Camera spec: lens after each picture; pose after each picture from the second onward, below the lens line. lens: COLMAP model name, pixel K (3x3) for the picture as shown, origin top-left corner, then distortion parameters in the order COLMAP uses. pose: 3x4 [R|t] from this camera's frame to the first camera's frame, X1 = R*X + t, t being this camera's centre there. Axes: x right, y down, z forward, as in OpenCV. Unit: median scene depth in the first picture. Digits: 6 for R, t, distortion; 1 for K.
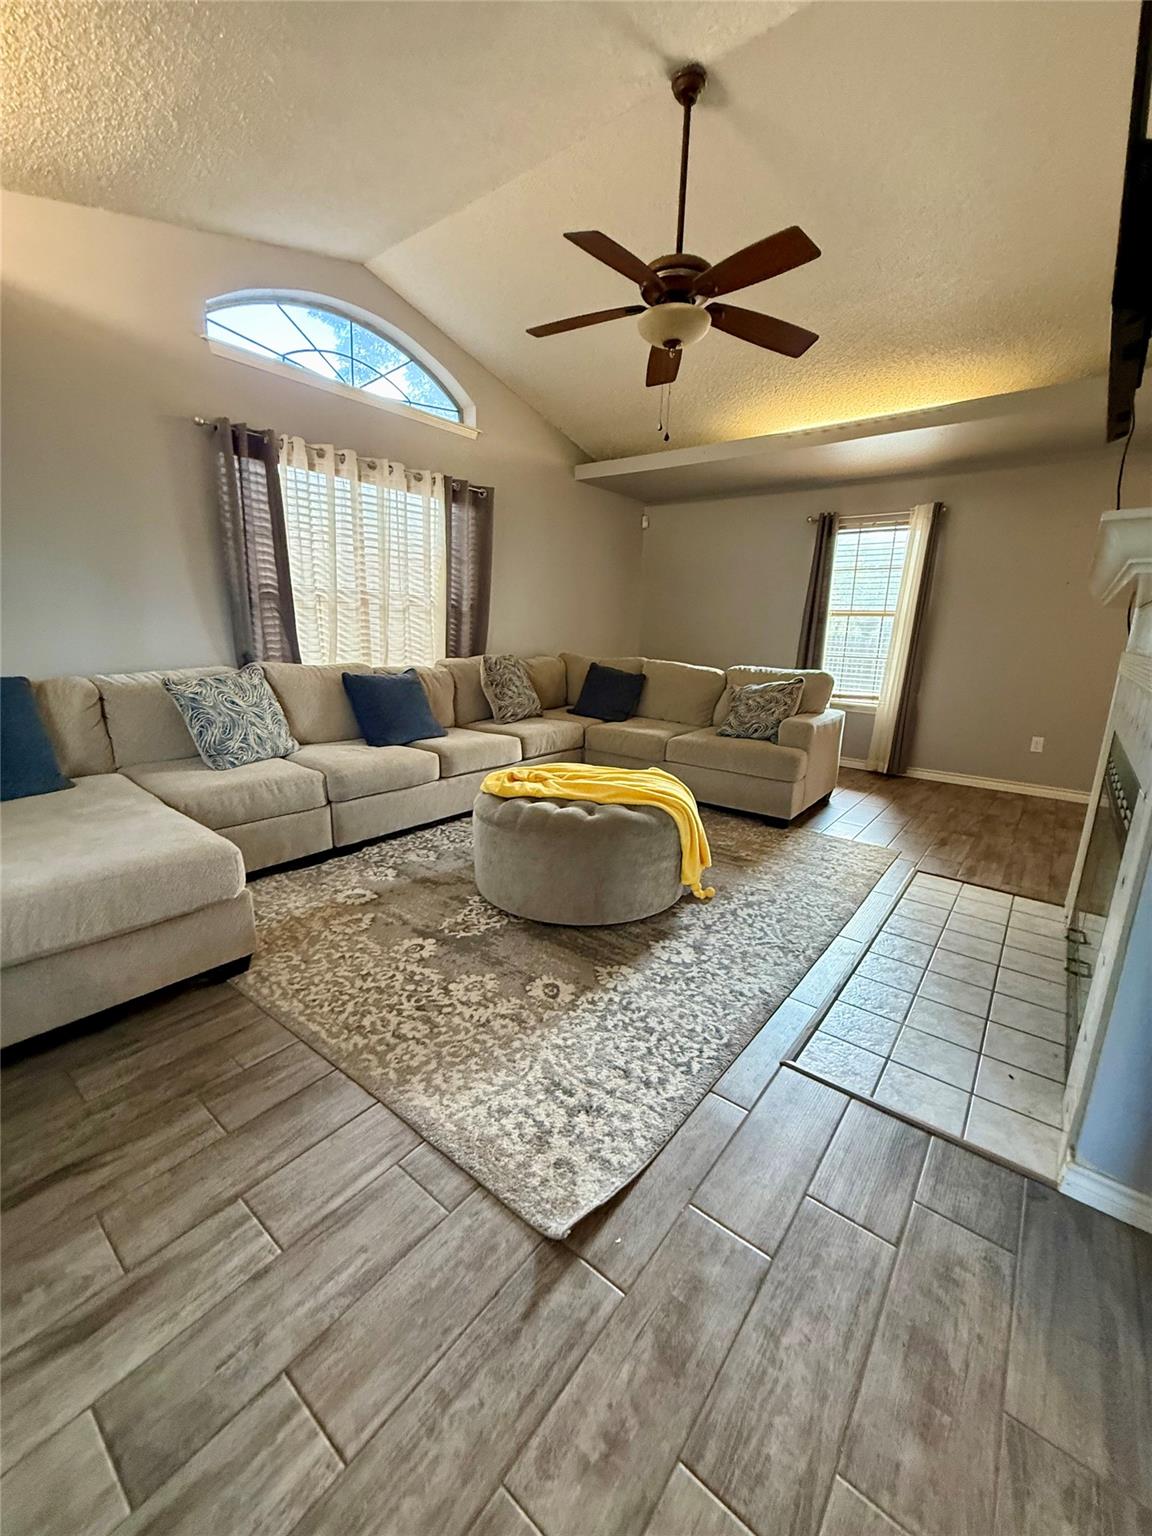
lens RADIAL K [[610.7, 0, 576.8], [0, 610.7, 761.9], [0, 0, 1]] dist [-0.000448, 0.000259]
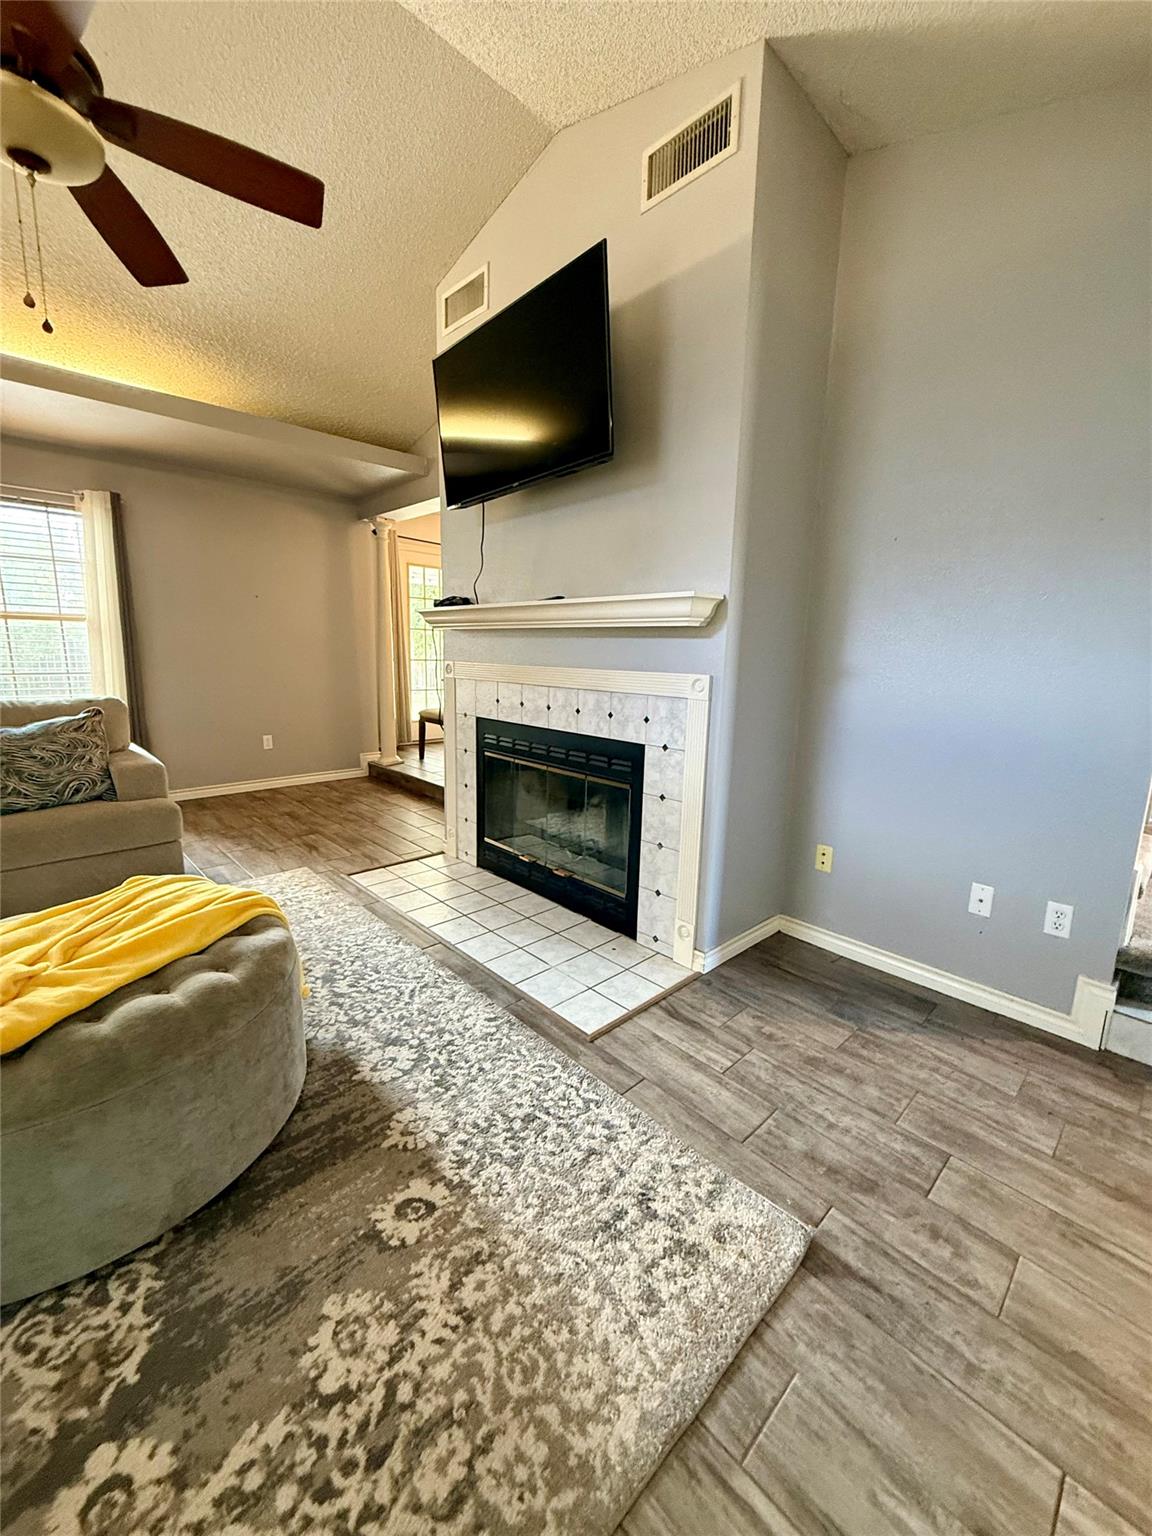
lens RADIAL K [[610.7, 0, 576.8], [0, 610.7, 761.9], [0, 0, 1]] dist [-0.000448, 0.000259]
pose [[0.138380, -0.203738, 0.969196, -0.622725], [0.196543, 0.964797, 0.174752, -0.197371], [-0.970681, 0.166306, 0.173552, 0.699045]]
